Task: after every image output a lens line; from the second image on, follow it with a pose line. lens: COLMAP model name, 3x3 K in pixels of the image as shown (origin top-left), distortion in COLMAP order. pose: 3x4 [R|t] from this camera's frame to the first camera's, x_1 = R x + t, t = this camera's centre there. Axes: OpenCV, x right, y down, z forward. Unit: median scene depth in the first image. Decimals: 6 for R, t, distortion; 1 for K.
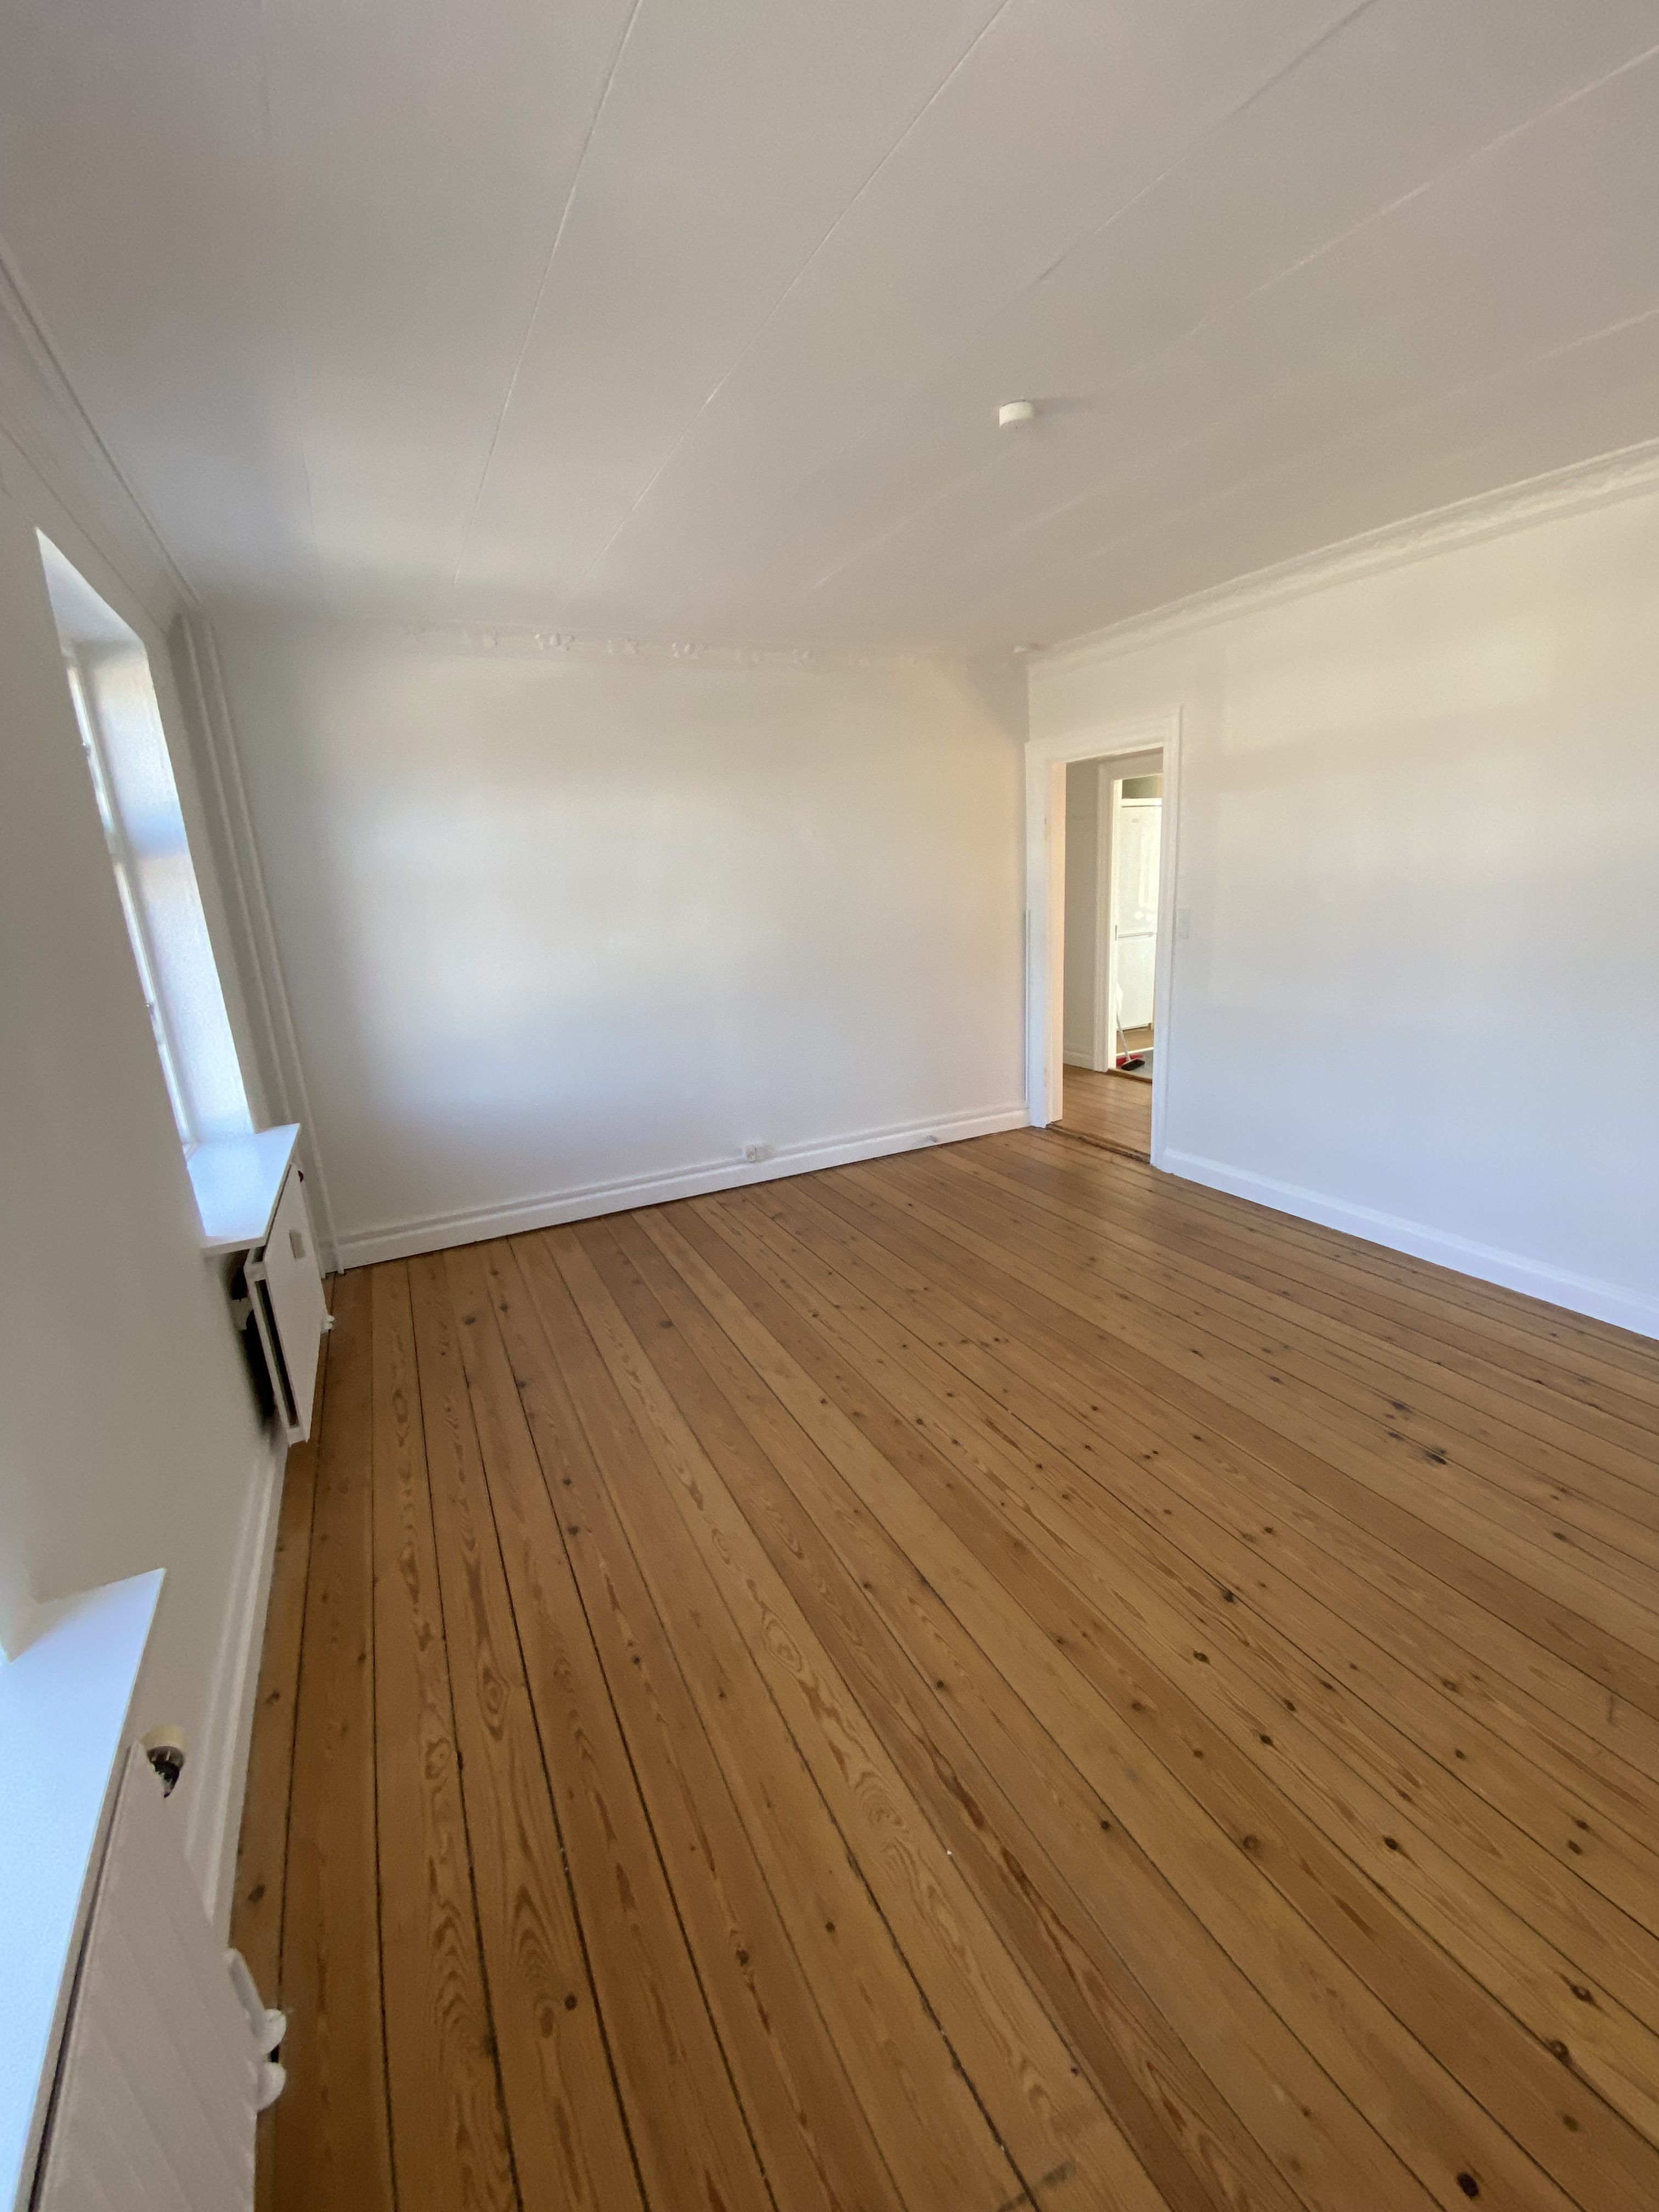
lens RADIAL K [[897.5, 0, 831.7], [0, 897.5, 1109.2], [0, 0, 1]] dist [0.008824, -0.001157]
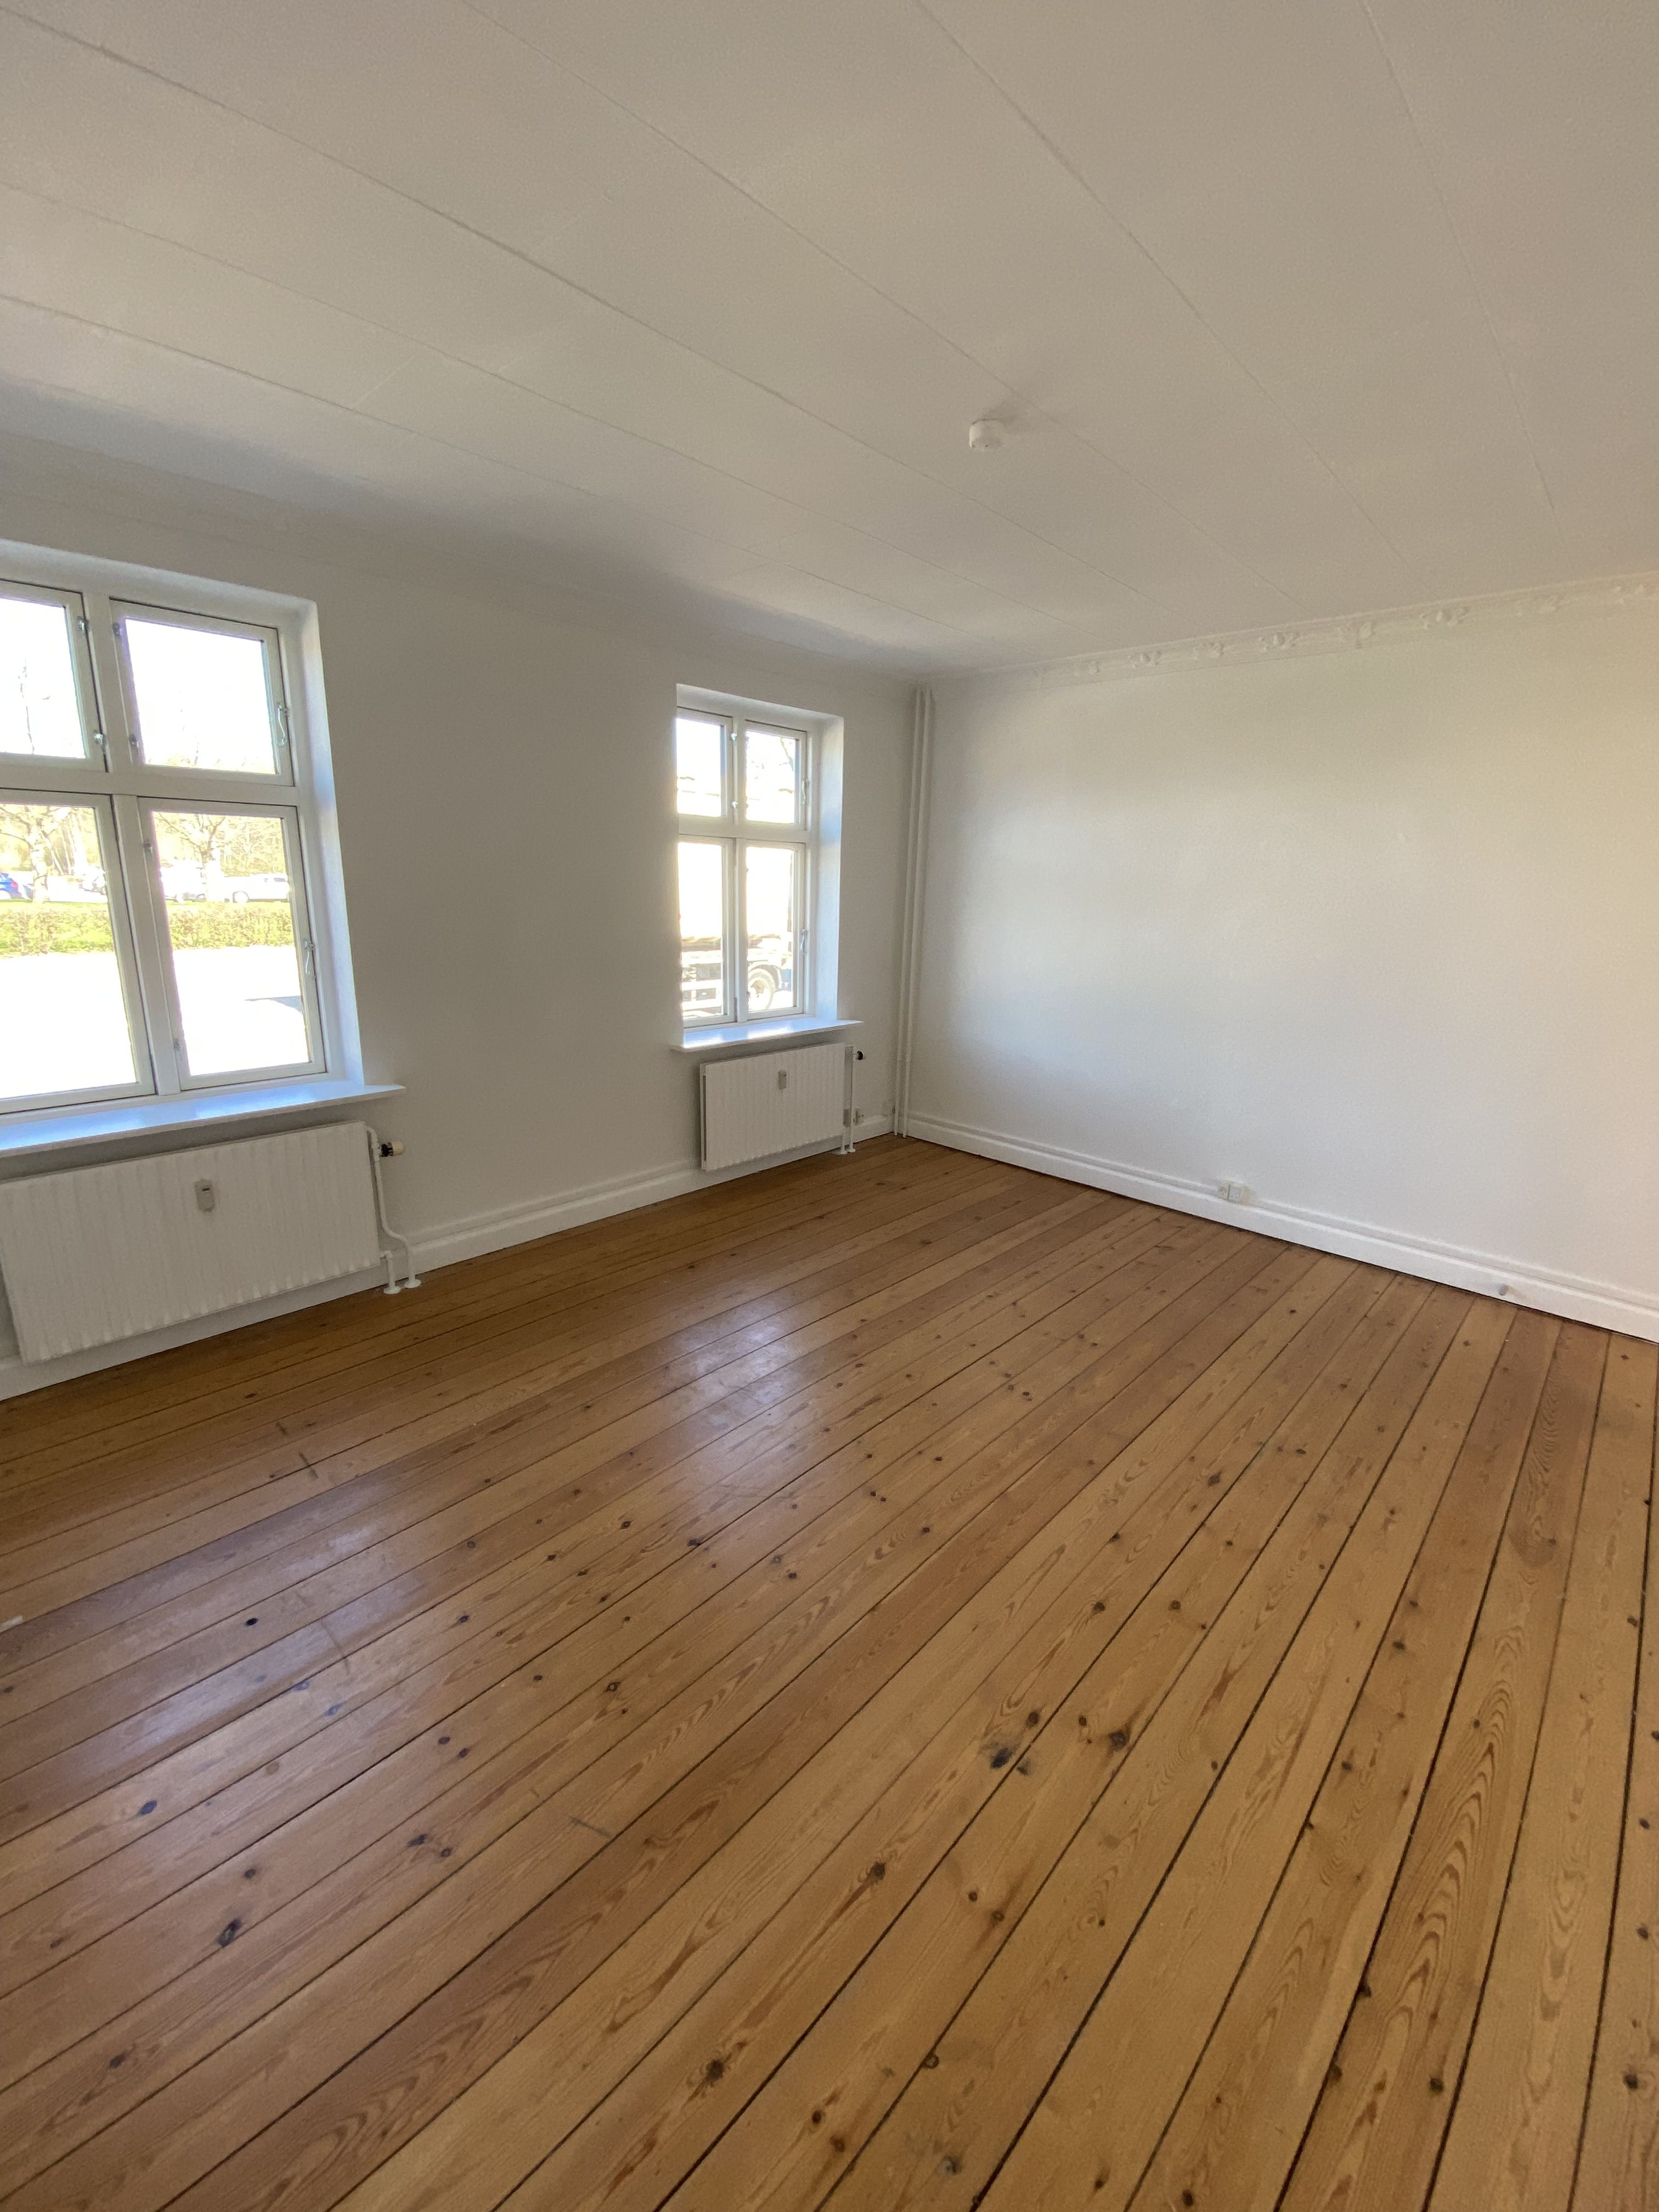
lens RADIAL K [[899.7, 0, 827.7], [0, 899.7, 1098.4], [0, 0, 1]] dist [0.001823, -0.000235]
pose [[0.340446, 0.287056, -0.895374, 0.671283], [-0.293481, 0.937125, 0.188852, -0.108499], [0.893289, 0.198481, 0.403287, 0.308333]]
